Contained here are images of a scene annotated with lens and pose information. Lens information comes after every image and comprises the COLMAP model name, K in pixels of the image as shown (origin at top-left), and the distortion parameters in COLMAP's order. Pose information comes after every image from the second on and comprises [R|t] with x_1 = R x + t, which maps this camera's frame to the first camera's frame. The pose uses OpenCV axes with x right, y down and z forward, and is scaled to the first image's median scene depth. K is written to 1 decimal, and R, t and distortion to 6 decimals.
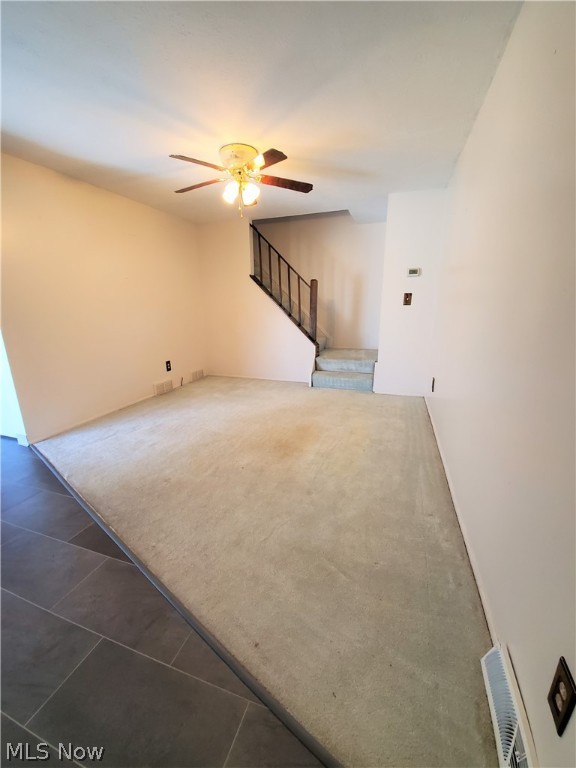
lens RADIAL K [[313.9, 0, 290.4], [0, 313.9, 385.2], [0, 0, 1]] dist [-0.000186, 0.000158]
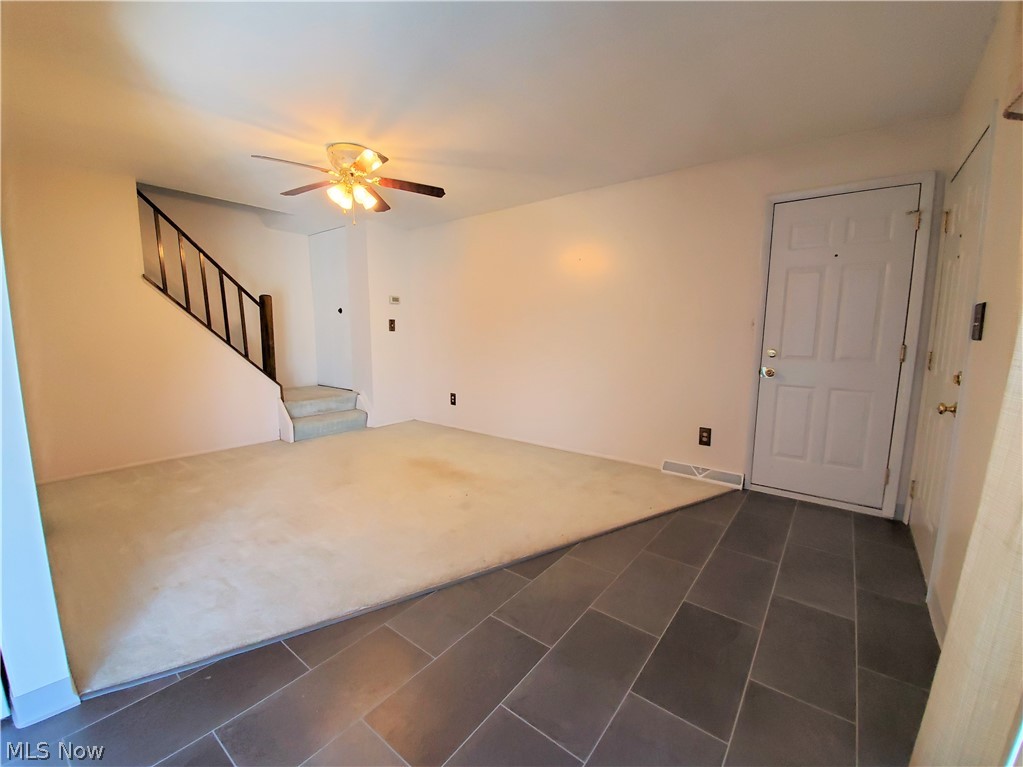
lens RADIAL K [[418.1, 0, 518.5], [0, 418.1, 386.5], [0, 0, 1]] dist [-0.000186, 0.000158]
pose [[0.313618, -0.112431, 0.942869, -0.684681], [0.233352, 0.971640, 0.038244, -0.037033], [-0.920429, 0.208027, 0.330960, 0.200458]]
